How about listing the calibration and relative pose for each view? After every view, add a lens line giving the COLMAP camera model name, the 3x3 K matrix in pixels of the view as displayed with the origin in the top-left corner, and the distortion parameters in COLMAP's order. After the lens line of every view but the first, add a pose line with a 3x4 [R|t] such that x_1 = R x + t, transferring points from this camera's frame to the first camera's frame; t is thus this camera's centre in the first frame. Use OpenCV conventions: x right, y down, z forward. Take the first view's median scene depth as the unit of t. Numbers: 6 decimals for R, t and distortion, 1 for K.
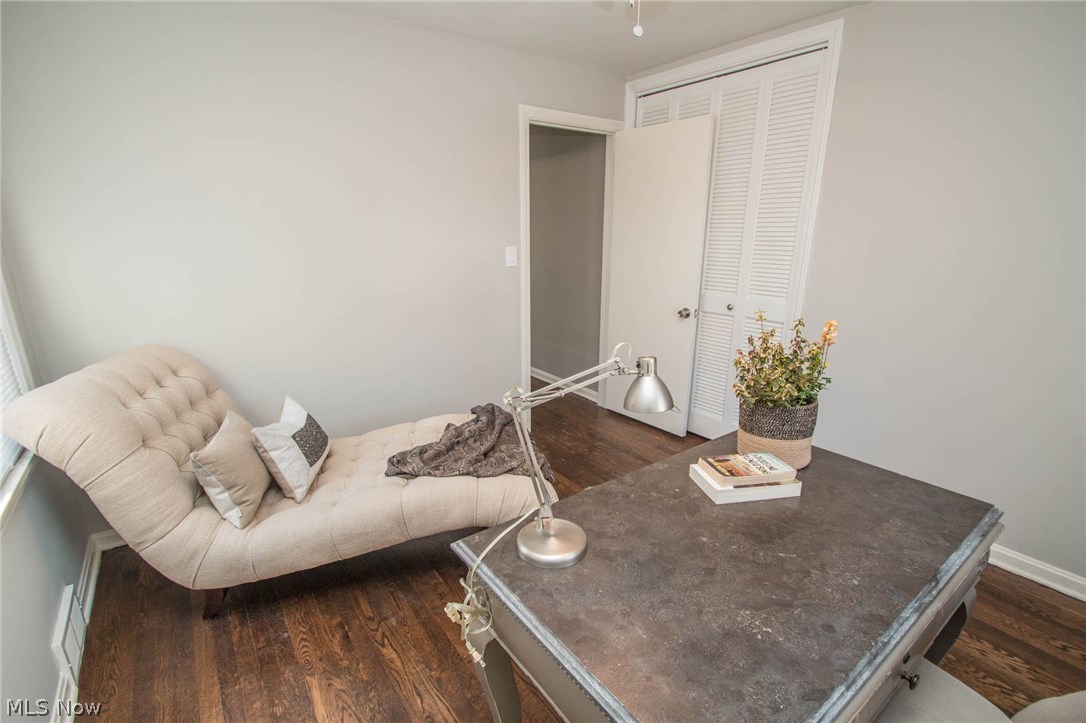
lens RADIAL K [[501.0, 0, 545.2], [0, 501.0, 379.3], [0, 0, 1]] dist [-0.001233, -0.001242]
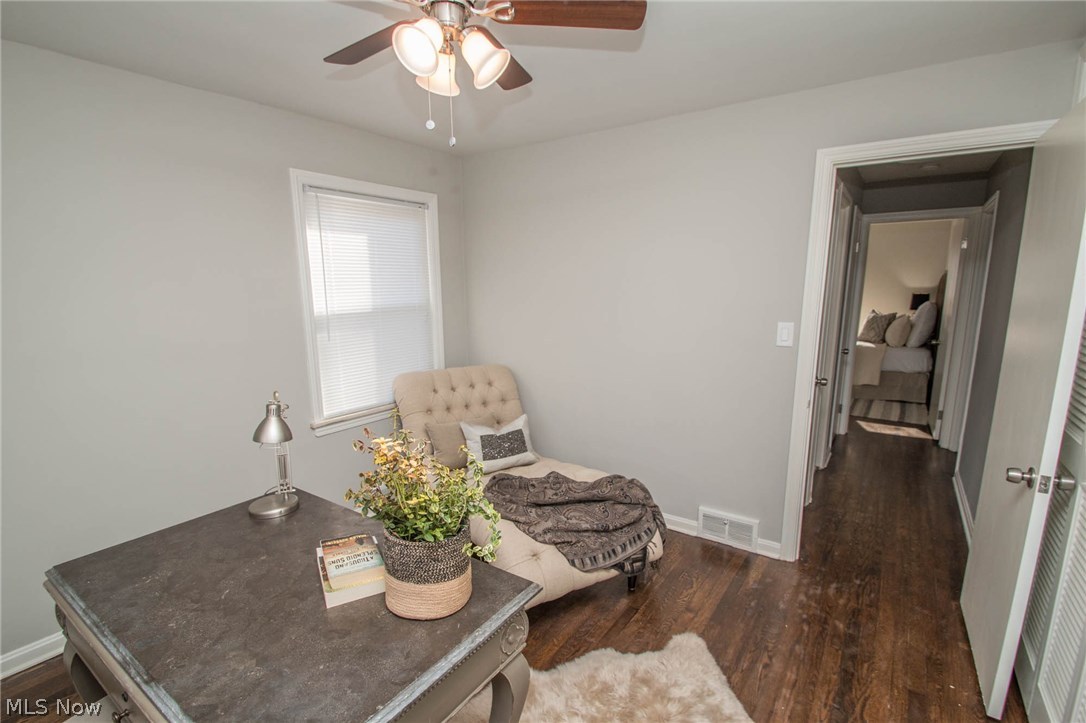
lens RADIAL K [[501.0, 0, 545.2], [0, 501.0, 379.3], [0, 0, 1]] dist [-0.001233, -0.001242]
pose [[0.323863, 0.185795, -0.927682, 1.866617], [-0.270182, 0.957858, 0.097516, -0.492973], [0.906705, 0.219061, 0.360413, 1.233198]]
